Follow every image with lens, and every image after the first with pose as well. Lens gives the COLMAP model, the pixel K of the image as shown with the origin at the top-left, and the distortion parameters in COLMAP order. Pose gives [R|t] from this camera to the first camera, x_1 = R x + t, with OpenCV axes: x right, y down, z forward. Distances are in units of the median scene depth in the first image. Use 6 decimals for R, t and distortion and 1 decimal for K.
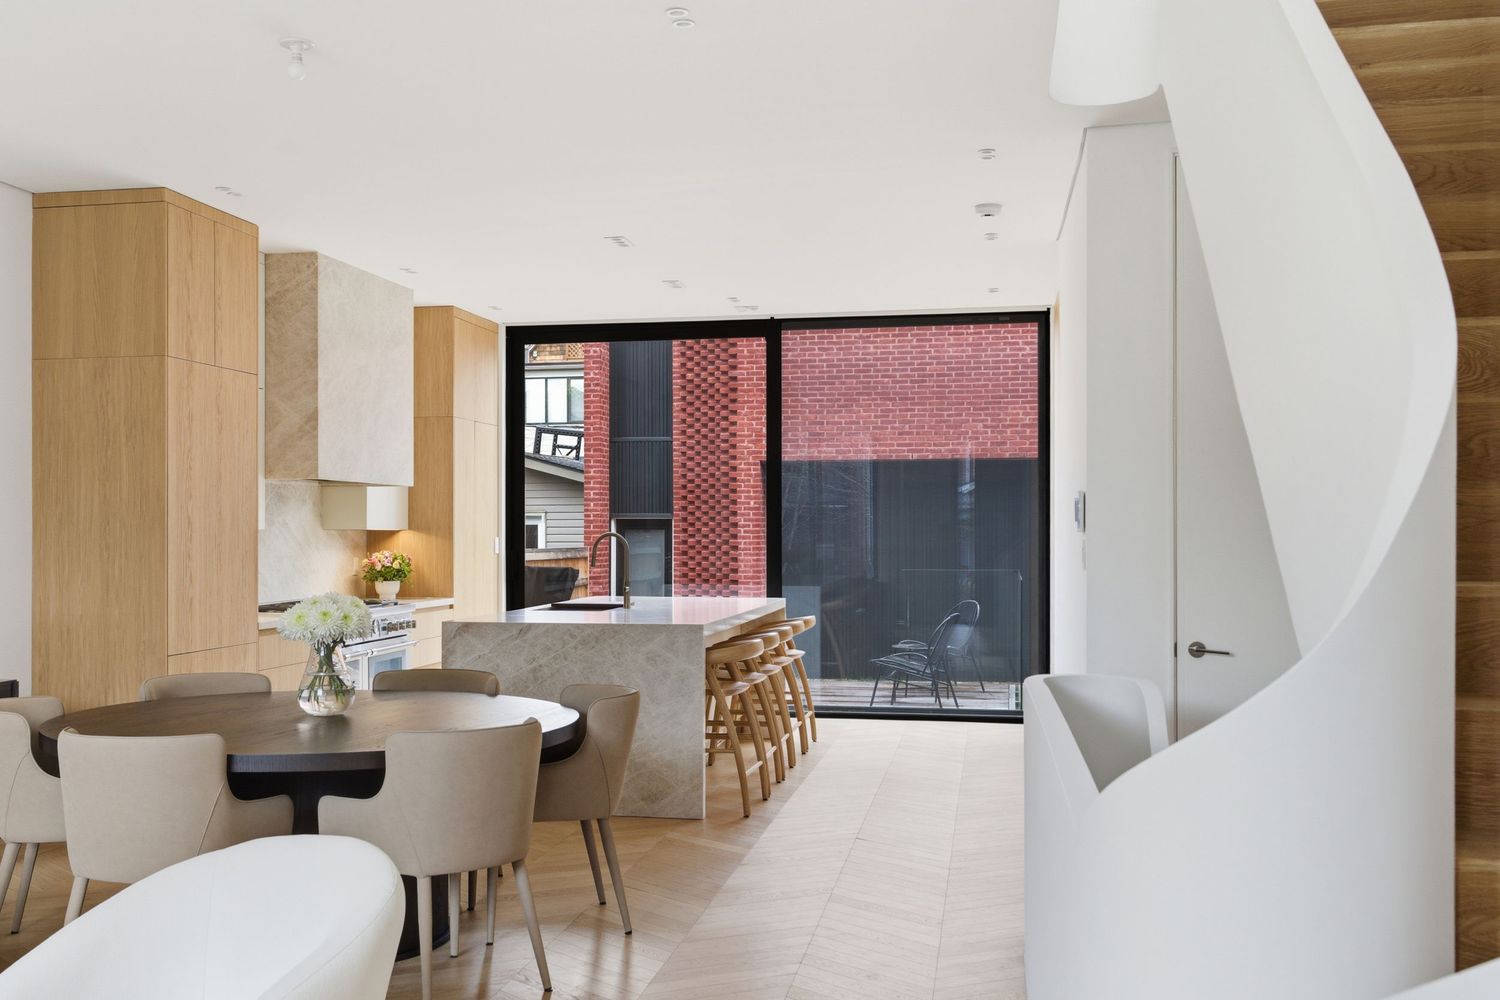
lens RADIAL K [[1570.9, 0, 710.5], [0, 1570.9, 531.0], [0, 0, 1]] dist [0.234616, 0.001859]
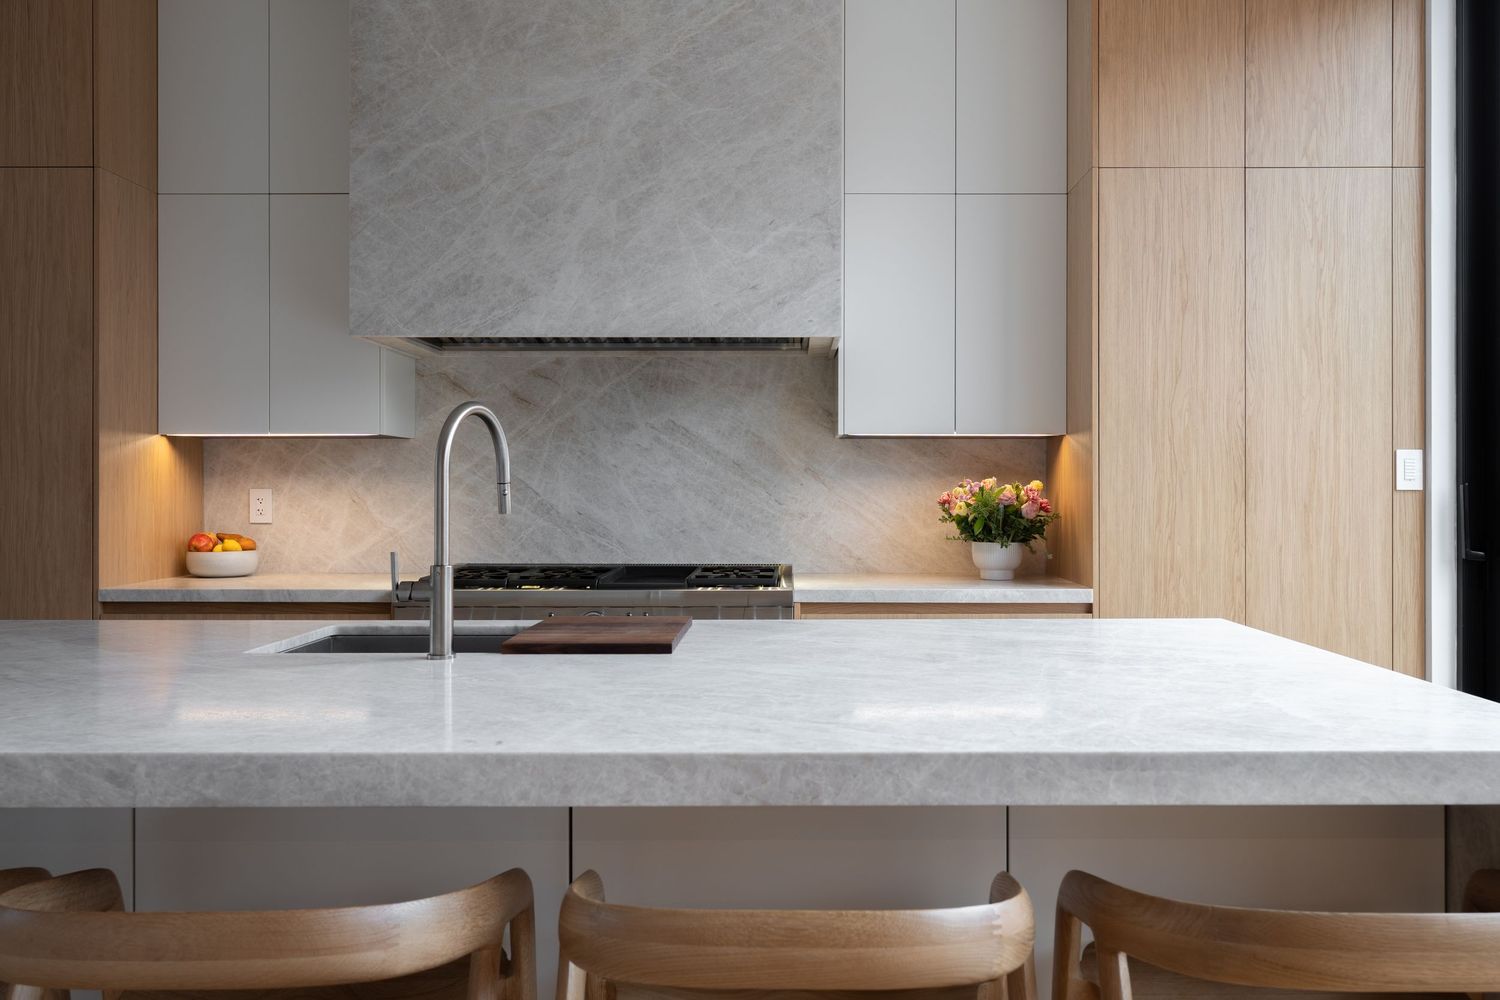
lens RADIAL K [[1225.7, 0, 860.2], [0, 1225.7, 500.8], [0, 0, 1]] dist [-0.005226, 0.002899]
pose [[0.179669, 0.011284, -0.983662, 0.170772], [0.000603, 0.999933, 0.011581, 0.015998], [0.983727, -0.002674, 0.179650, 0.965420]]
